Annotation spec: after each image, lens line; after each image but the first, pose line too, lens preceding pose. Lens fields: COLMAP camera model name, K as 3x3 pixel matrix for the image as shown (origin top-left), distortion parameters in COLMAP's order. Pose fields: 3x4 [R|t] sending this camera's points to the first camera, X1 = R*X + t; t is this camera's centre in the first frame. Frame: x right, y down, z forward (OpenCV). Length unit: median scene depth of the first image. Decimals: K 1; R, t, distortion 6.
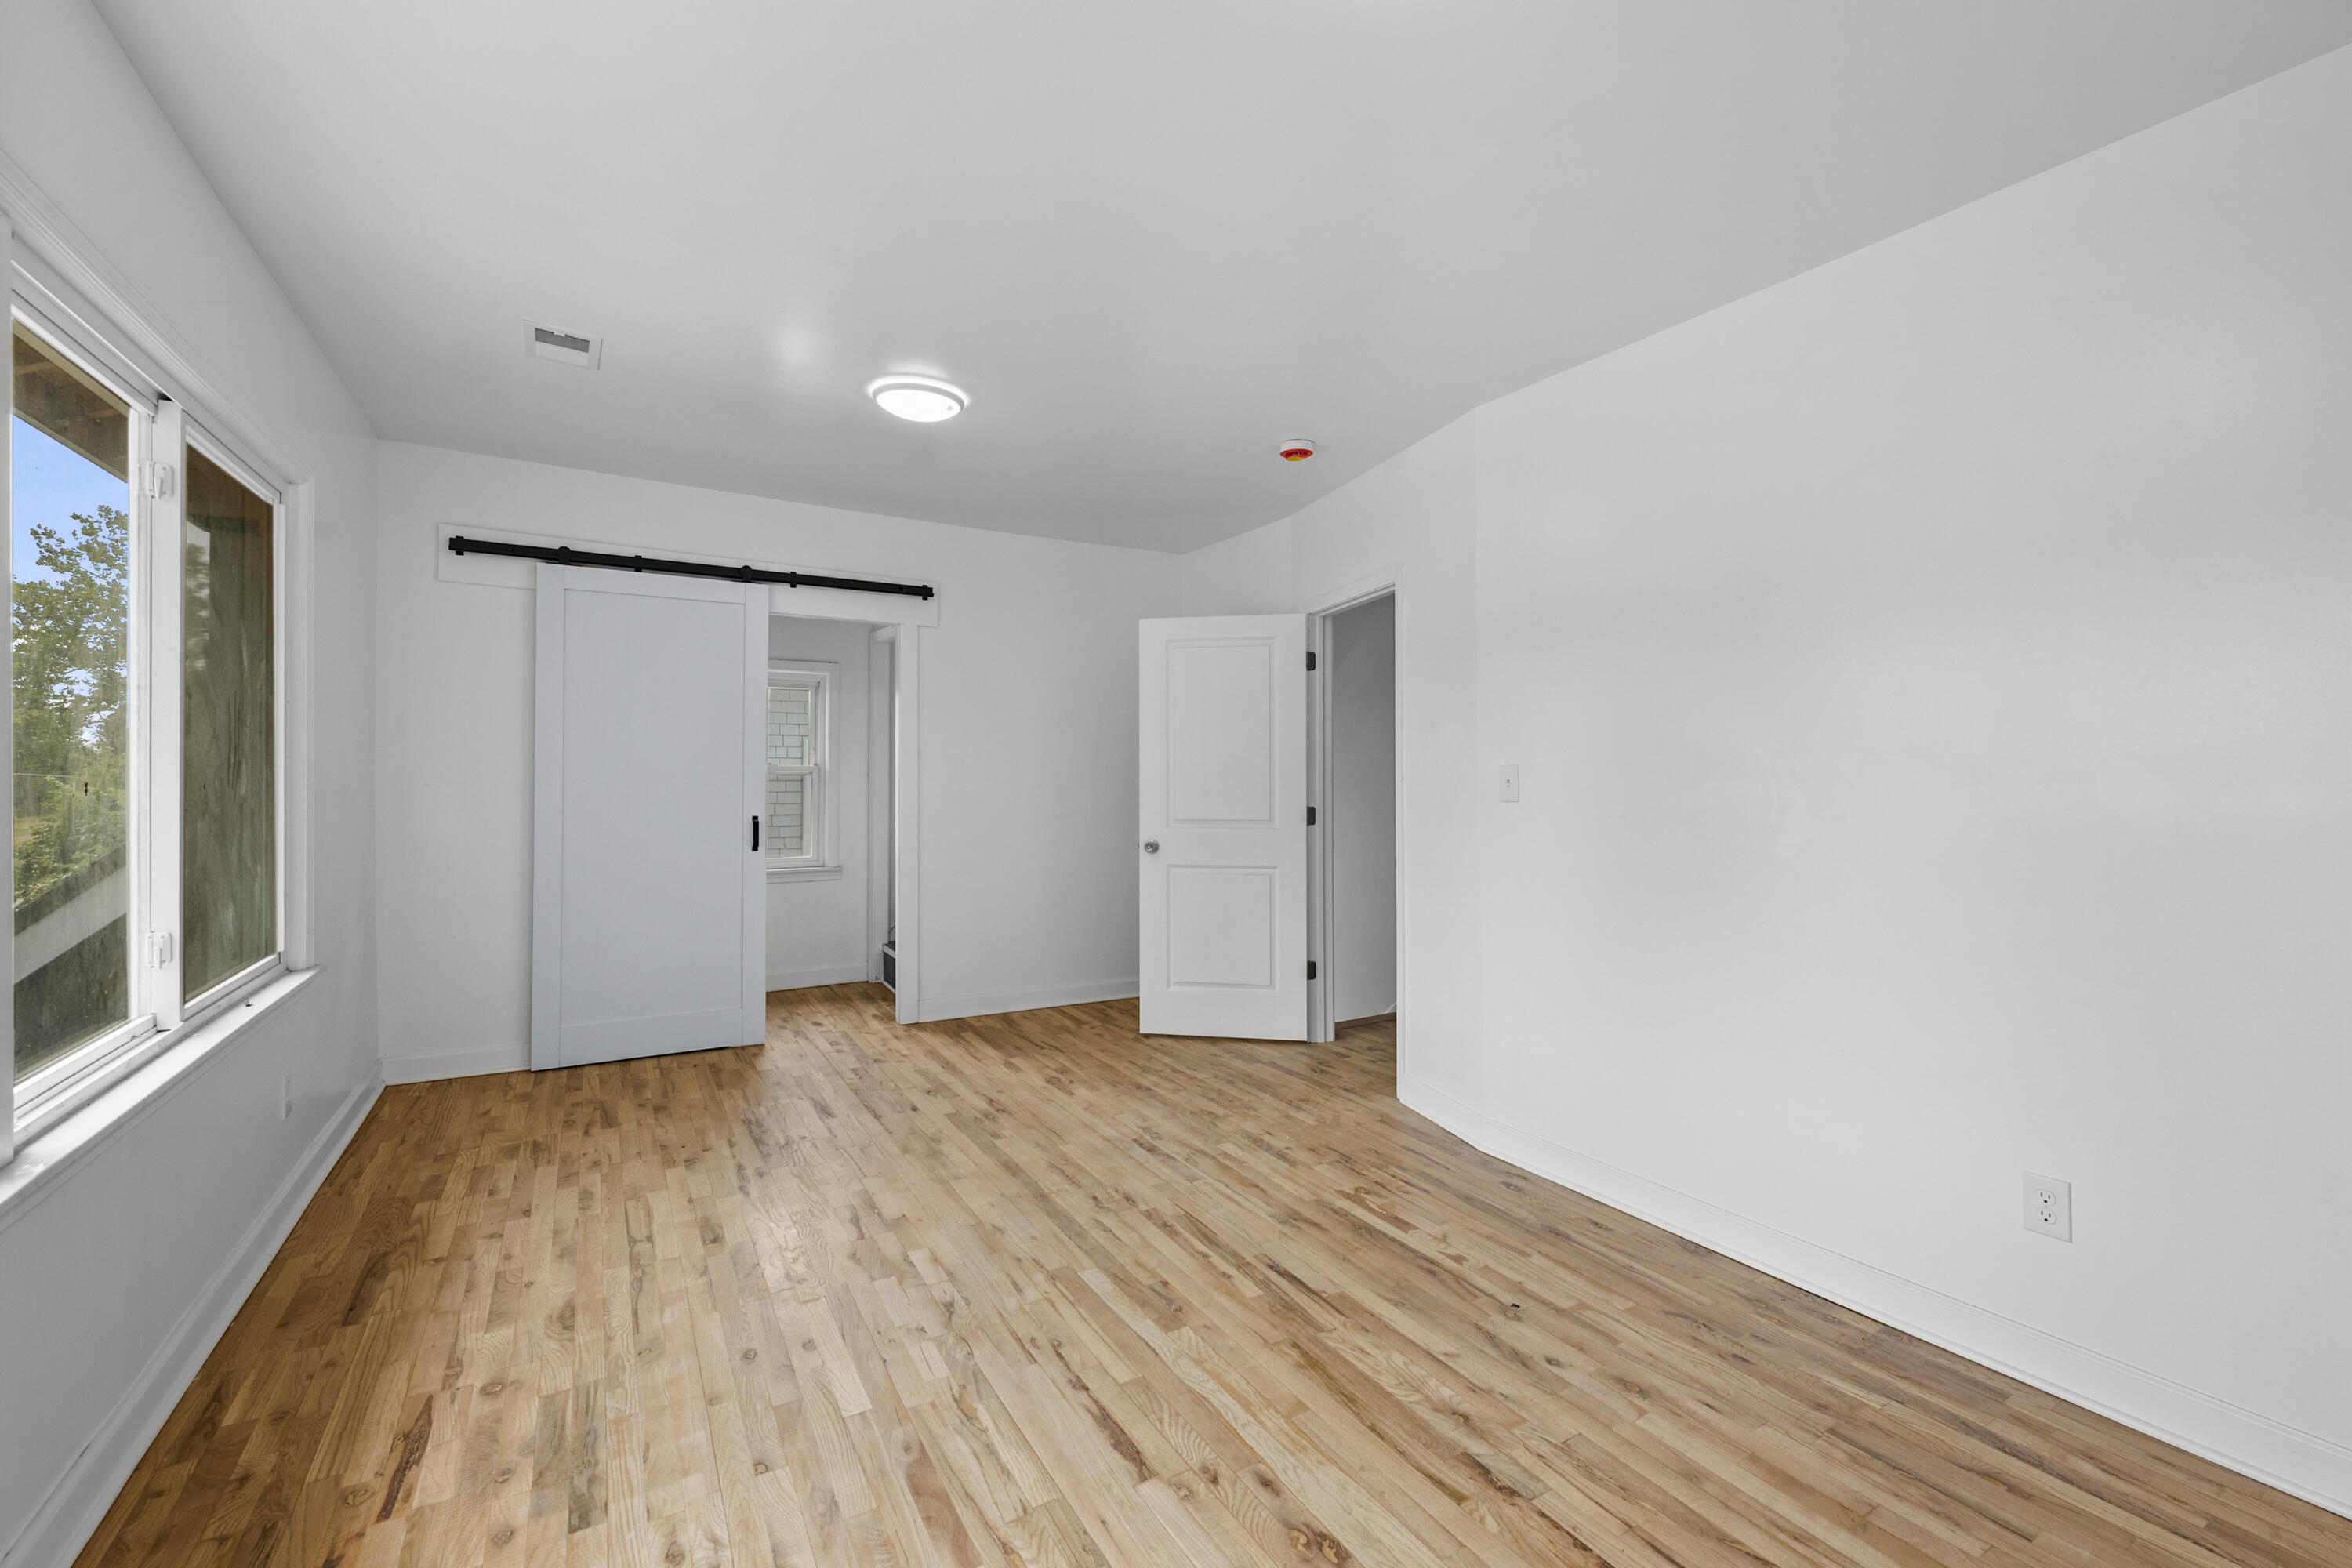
lens RADIAL K [[978.9, 0, 1180.9], [0, 978.9, 770.8], [0, 0, 1]] dist [-0.001126, 0.000526]
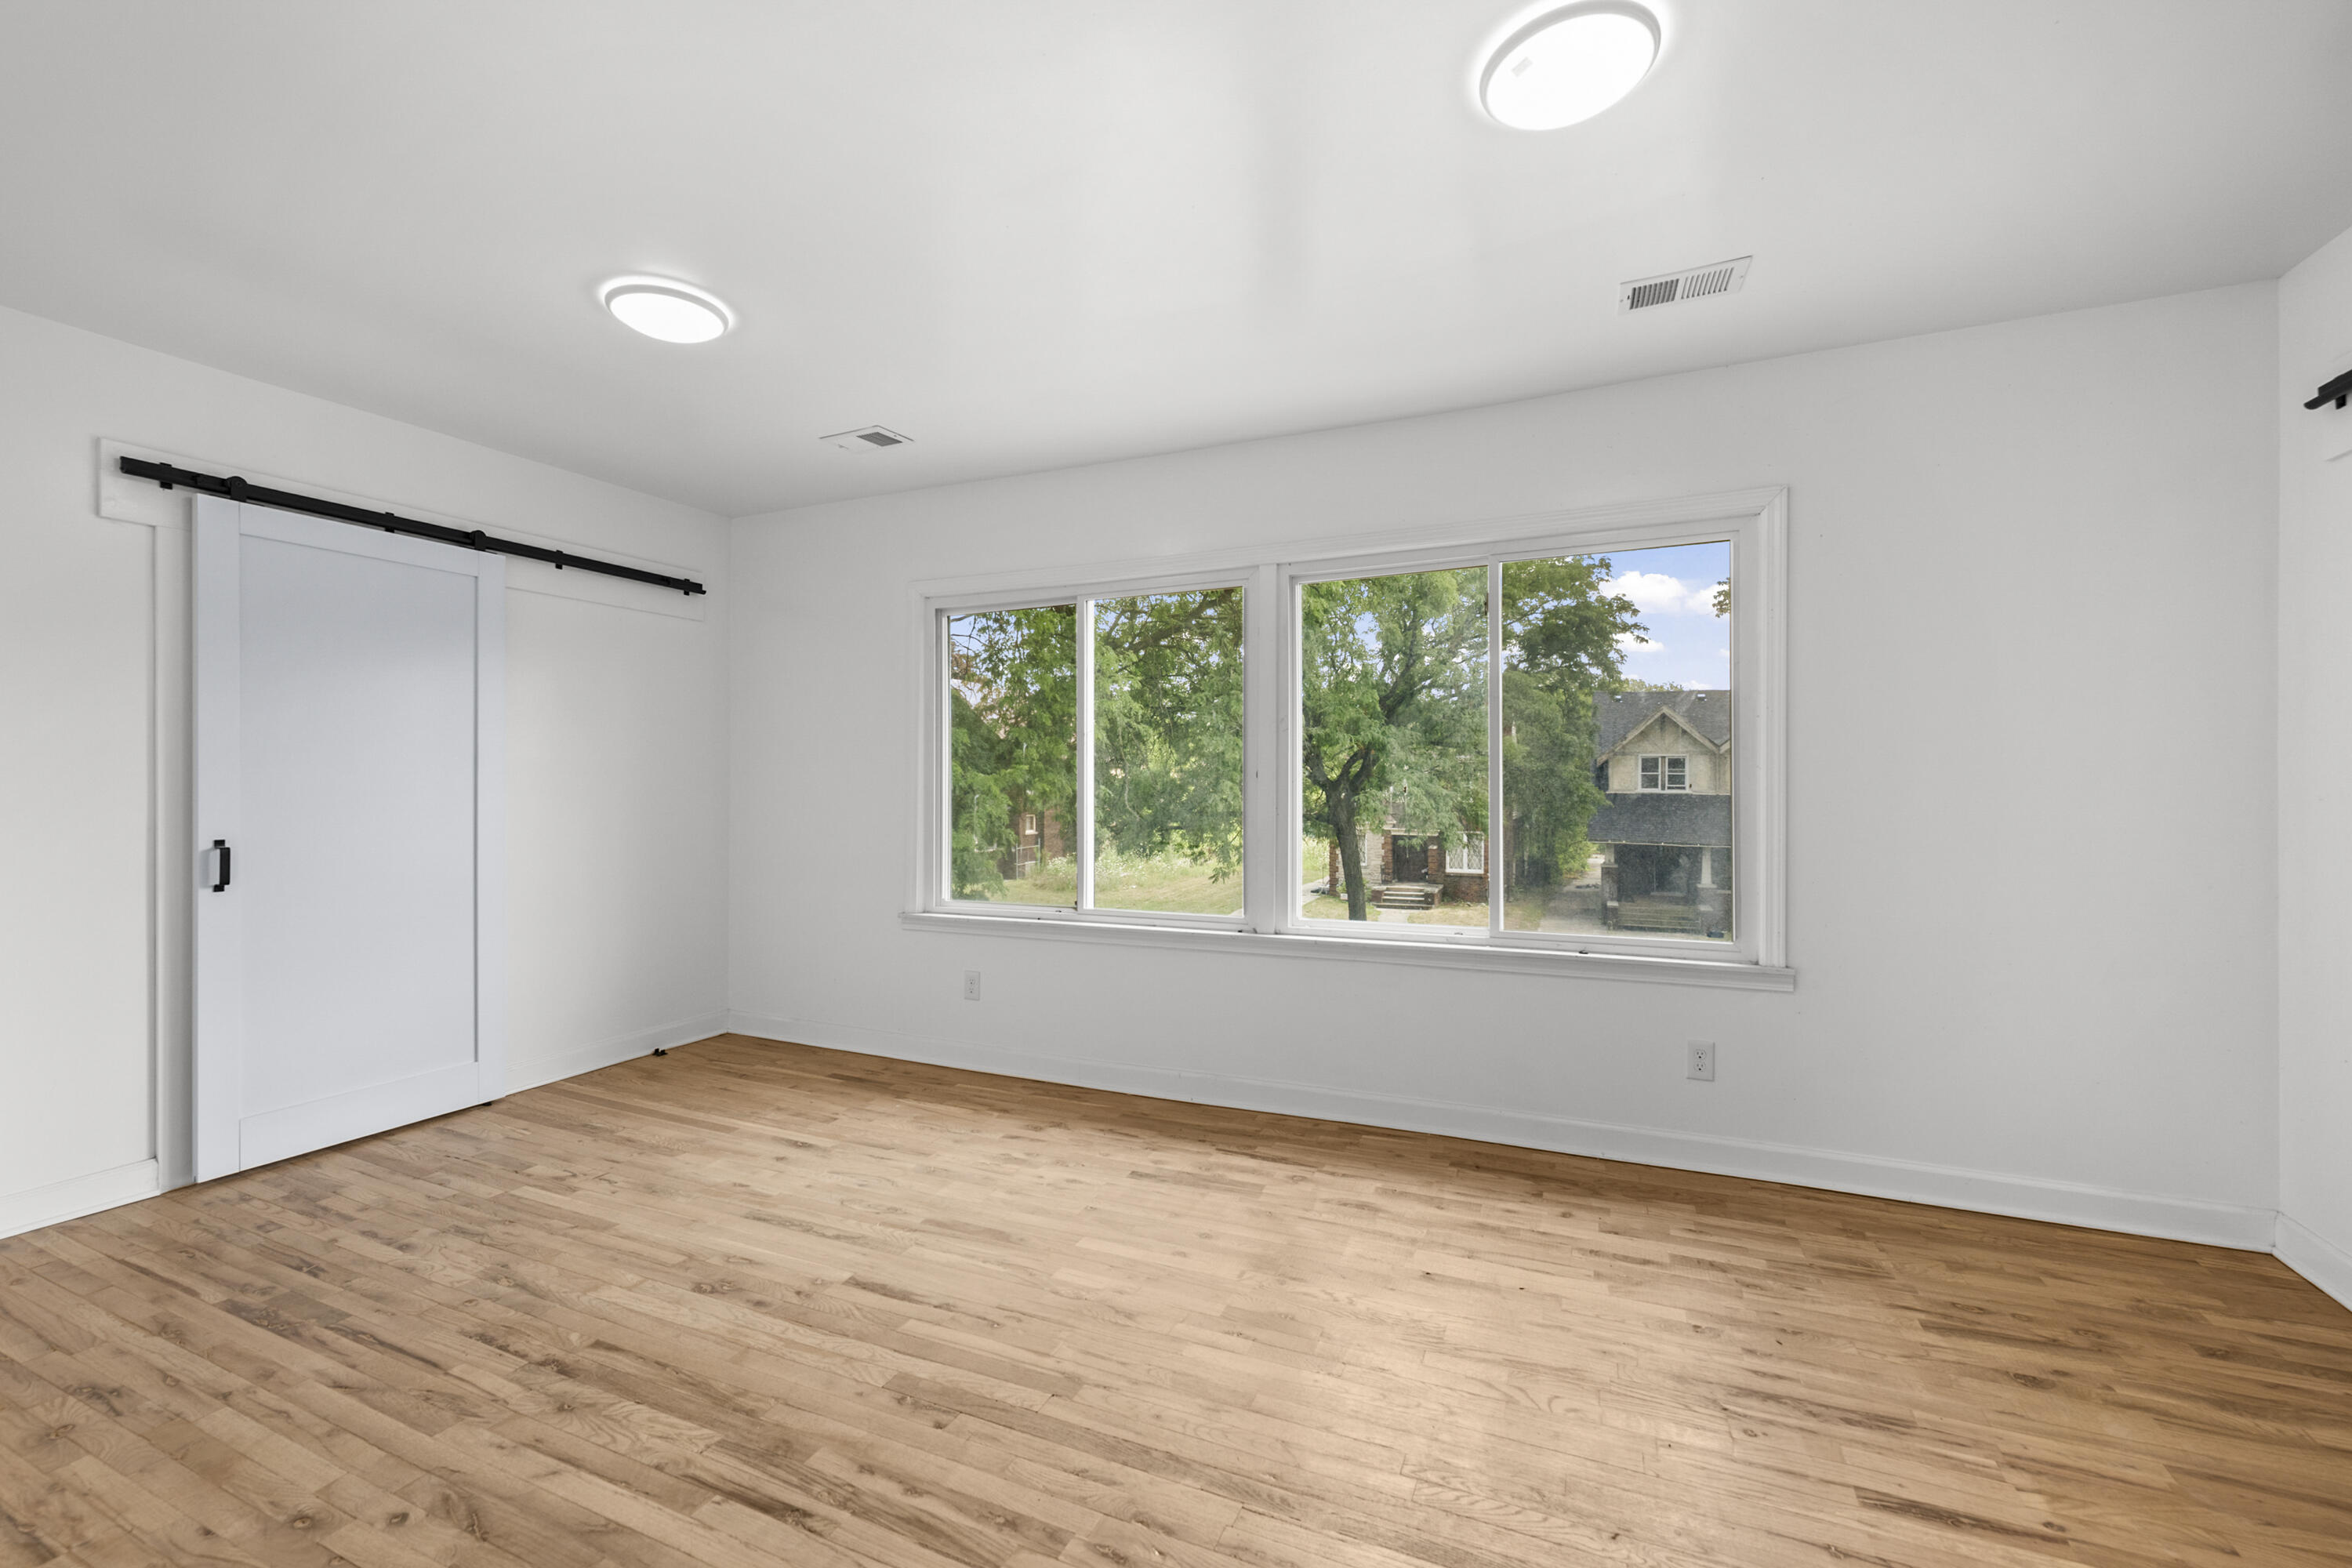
lens RADIAL K [[978.9, 0, 1174.6], [0, 978.9, 789.0], [0, 0, 1]] dist [-0.001126, 0.000526]
pose [[-0.823769, -0.001297, -0.566924, 0.270487], [-0.000454, 0.999999, -0.001628, 0.014030], [0.566926, -0.001084, -0.823768, 1.733584]]
